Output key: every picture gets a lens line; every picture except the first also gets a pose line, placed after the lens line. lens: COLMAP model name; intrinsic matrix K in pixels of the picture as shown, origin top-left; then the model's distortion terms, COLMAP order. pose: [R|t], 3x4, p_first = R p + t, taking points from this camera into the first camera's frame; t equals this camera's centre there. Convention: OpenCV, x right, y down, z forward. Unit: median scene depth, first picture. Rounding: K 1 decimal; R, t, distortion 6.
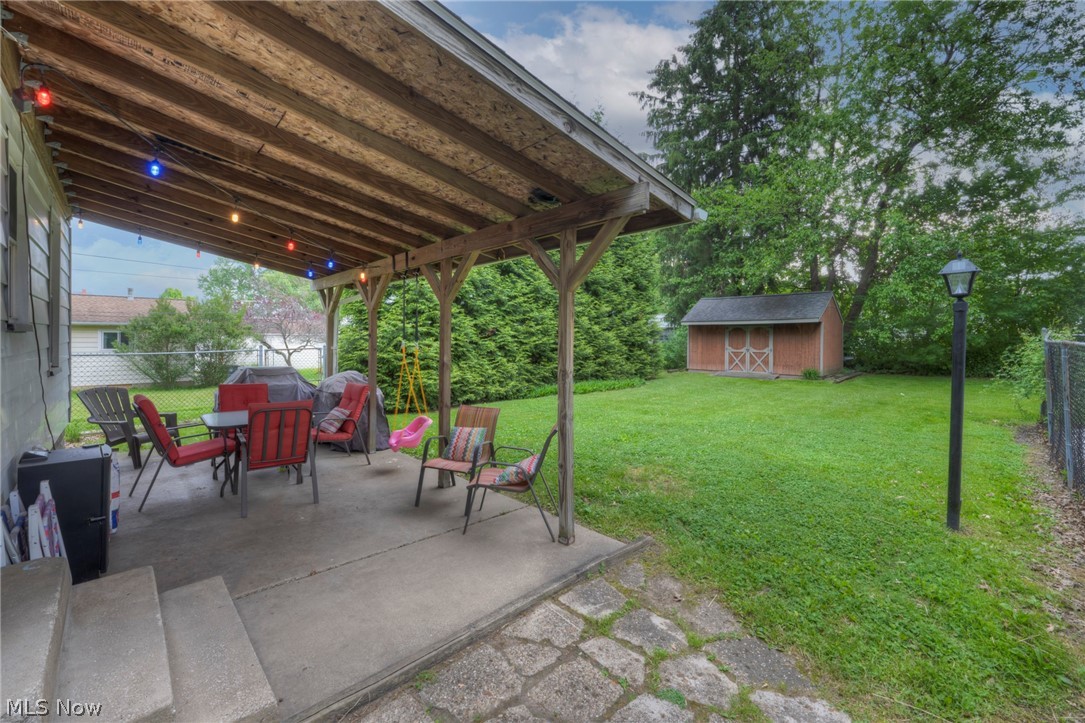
lens RADIAL K [[432.9, 0, 542.5], [0, 432.9, 361.5], [0, 0, 1]] dist [-0.000436, 0.000859]
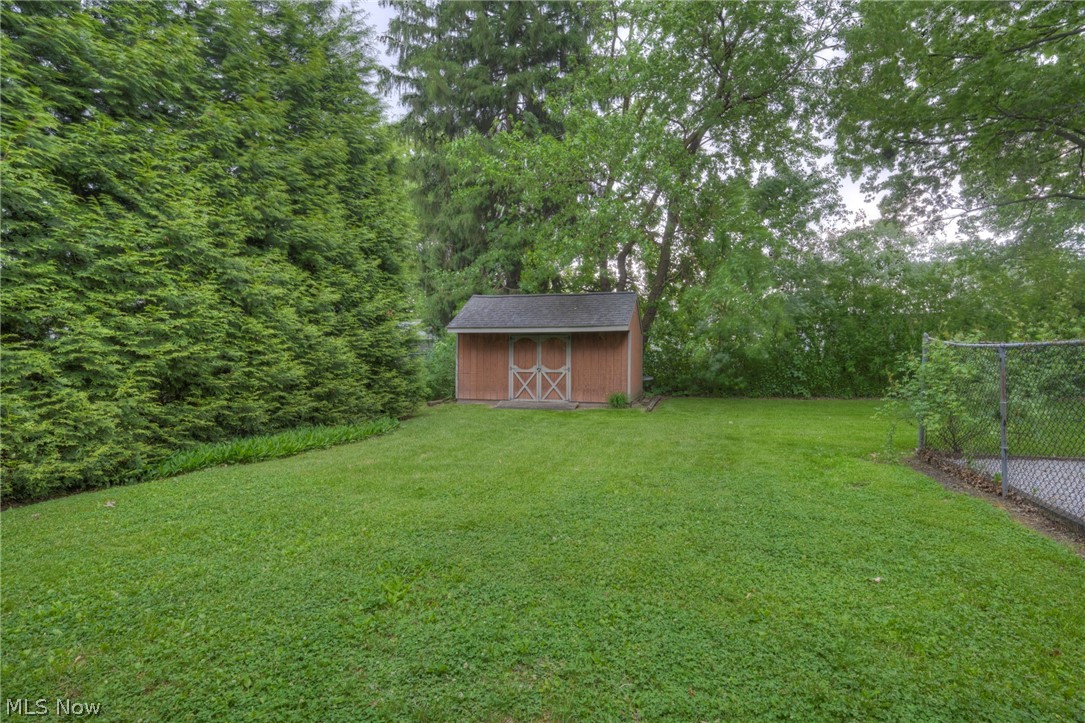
lens RADIAL K [[583.0, 0, 542.5], [0, 583.0, 361.5], [0, 0, 1]] dist [-0.024043, -0.000001]
pose [[0.876418, -0.003297, 0.481540, 0.026536], [0.025665, 0.998875, -0.039872, -0.001936], [-0.480867, 0.047304, 0.875517, 0.222609]]
